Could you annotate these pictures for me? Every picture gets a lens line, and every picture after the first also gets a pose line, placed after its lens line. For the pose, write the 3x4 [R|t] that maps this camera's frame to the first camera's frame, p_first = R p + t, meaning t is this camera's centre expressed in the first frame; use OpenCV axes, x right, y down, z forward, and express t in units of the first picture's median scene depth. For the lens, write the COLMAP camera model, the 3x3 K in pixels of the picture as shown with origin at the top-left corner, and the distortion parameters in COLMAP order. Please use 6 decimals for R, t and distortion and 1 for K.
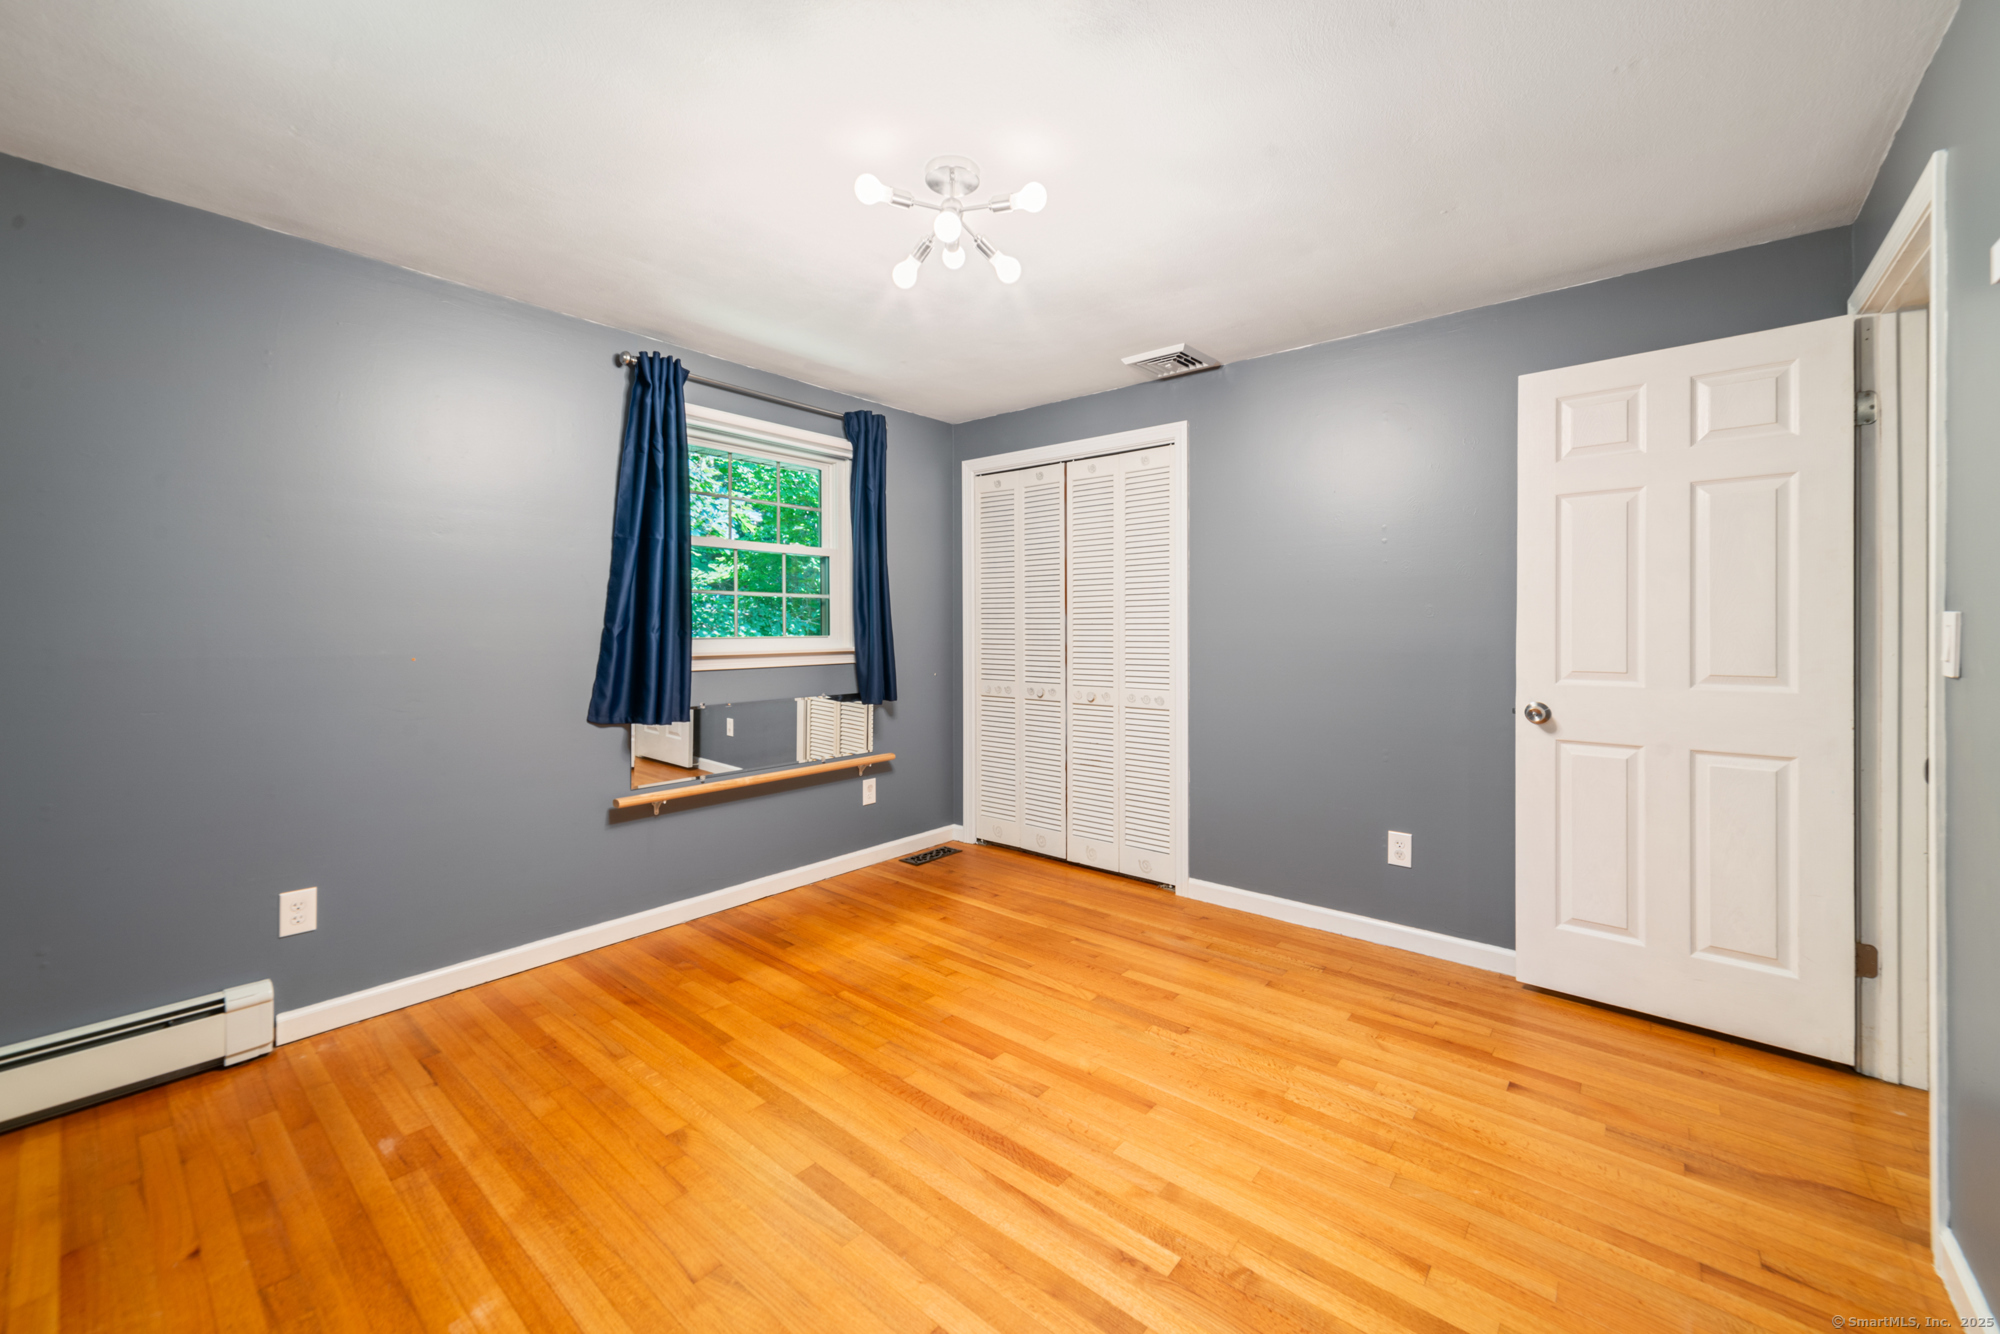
lens RADIAL K [[786.9, 0, 999.2], [0, 786.9, 615.5], [0, 0, 1]] dist [0.000203, 0.000379]
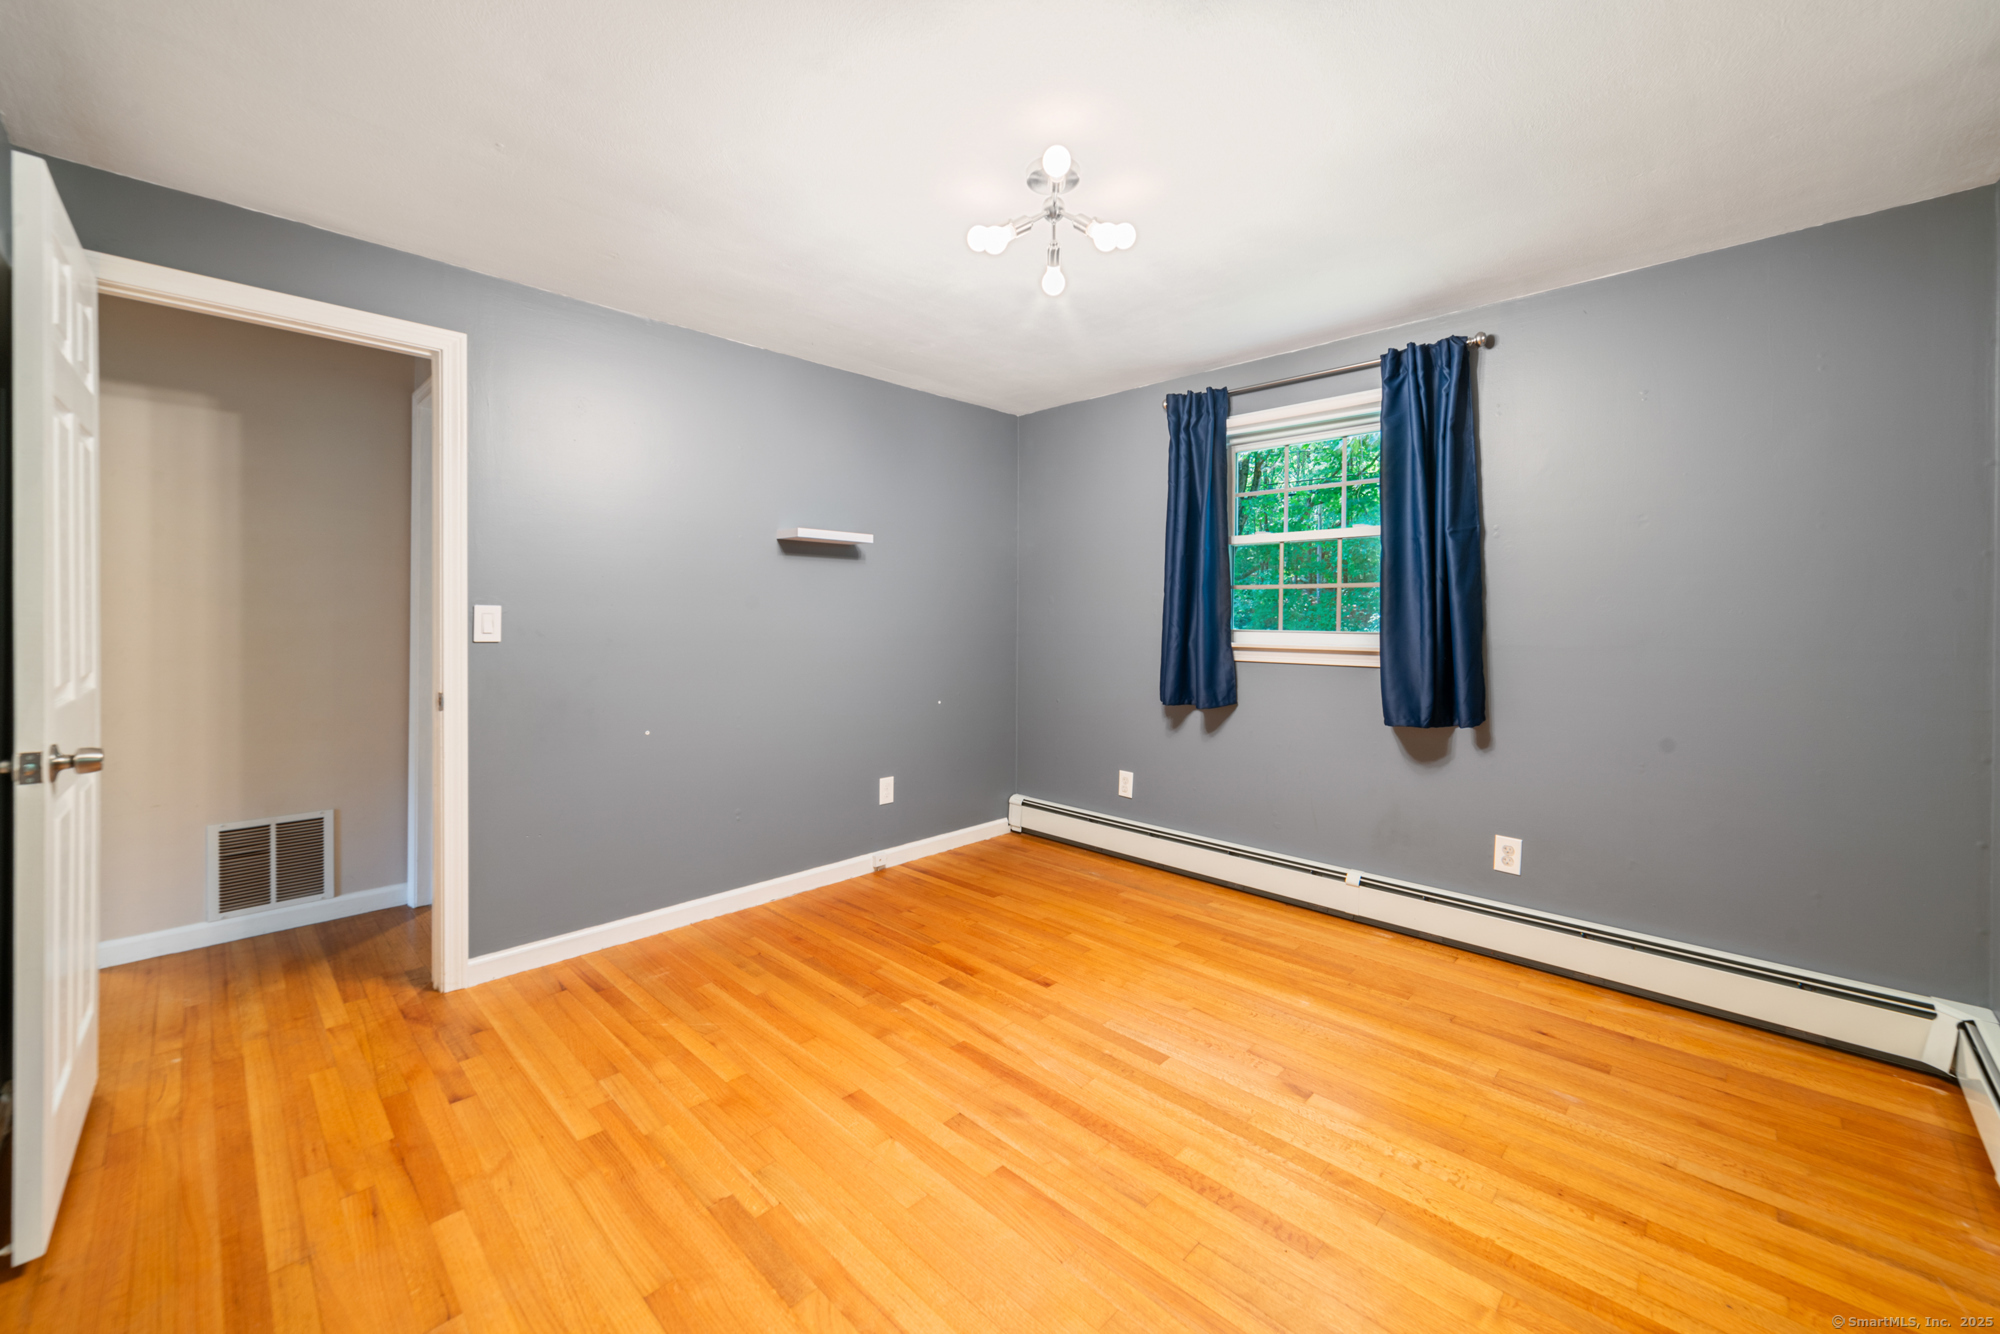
lens RADIAL K [[786.9, 0, 999.2], [0, 786.9, 615.5], [0, 0, 1]] dist [0.000203, 0.000379]
pose [[-0.996981, -0.007292, 0.077297, -0.072740], [-0.007753, 0.999954, -0.005672, 0.016190], [-0.077252, -0.006254, -0.996992, 2.060247]]
